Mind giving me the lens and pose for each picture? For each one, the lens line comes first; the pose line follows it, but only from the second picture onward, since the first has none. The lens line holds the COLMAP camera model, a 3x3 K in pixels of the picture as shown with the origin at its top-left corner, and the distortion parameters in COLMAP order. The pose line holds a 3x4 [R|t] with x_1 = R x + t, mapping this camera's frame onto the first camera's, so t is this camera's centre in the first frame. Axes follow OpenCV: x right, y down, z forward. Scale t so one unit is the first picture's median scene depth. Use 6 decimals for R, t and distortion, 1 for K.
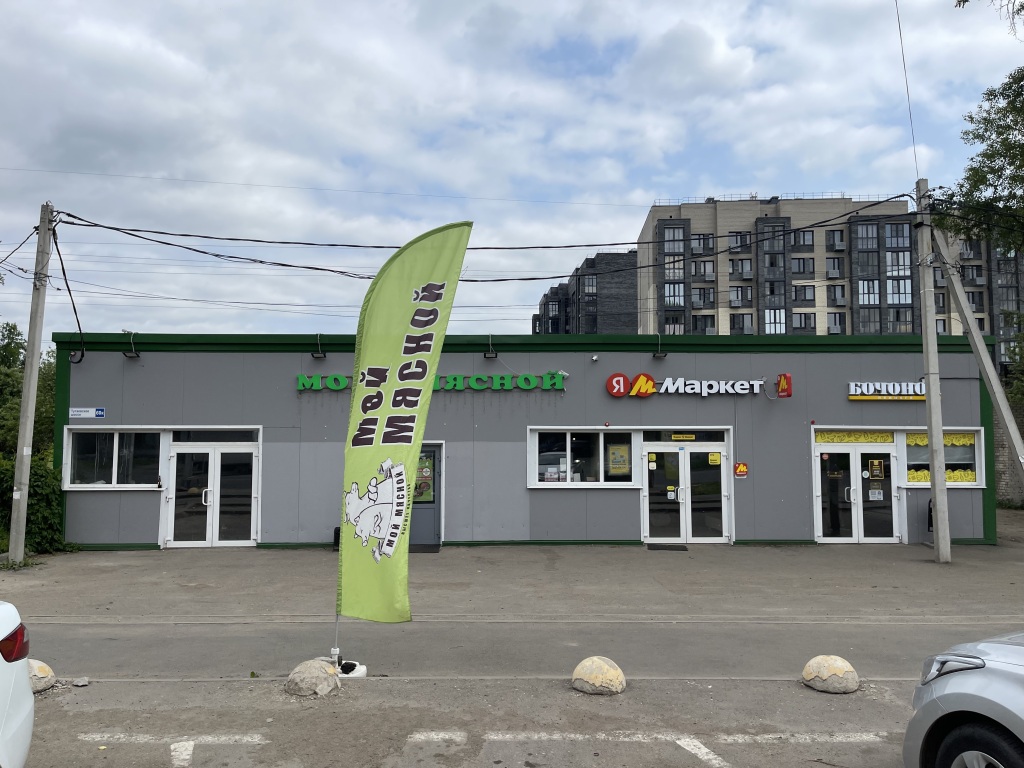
lens RADIAL K [[758.8, 0, 513.7], [0, 758.8, 384.8], [0, 0, 1]] dist [0.056460, -0.081556]
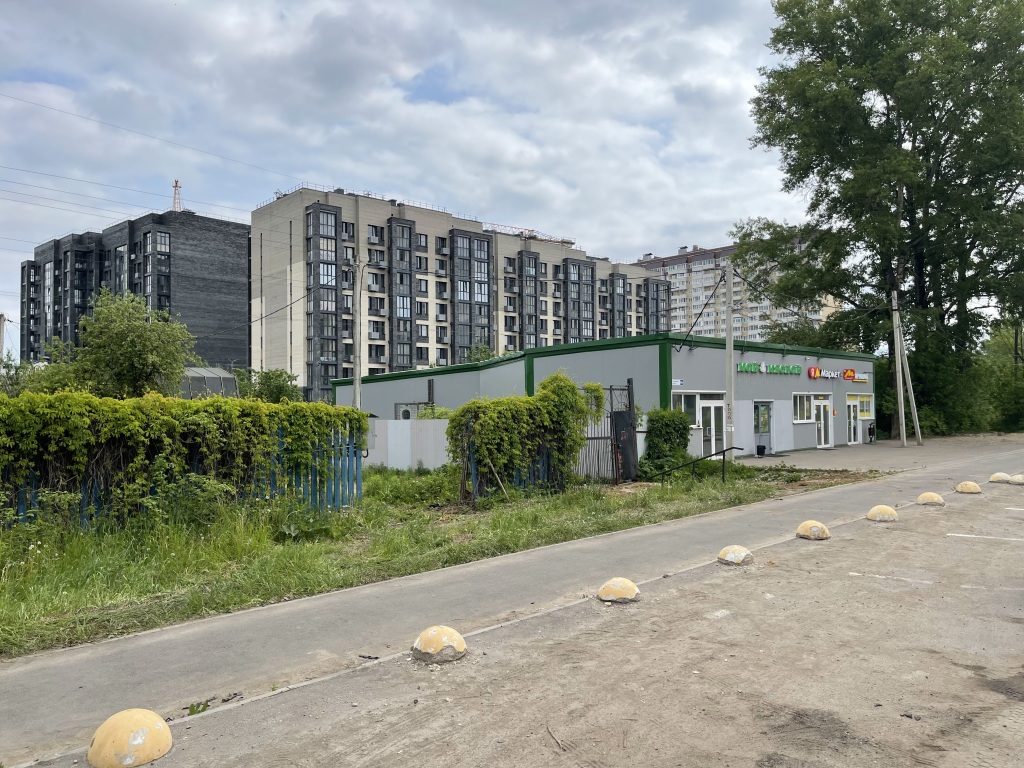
lens RADIAL K [[758.8, 0, 519.4], [0, 758.8, 382.2], [0, 0, 1]] dist [0.056460, -0.081556]
pose [[0.711644, 0.014838, 0.702383, -0.366109], [-0.041663, 0.998909, 0.021110, 0.002918], [-0.701304, -0.044286, 0.711486, 0.012983]]
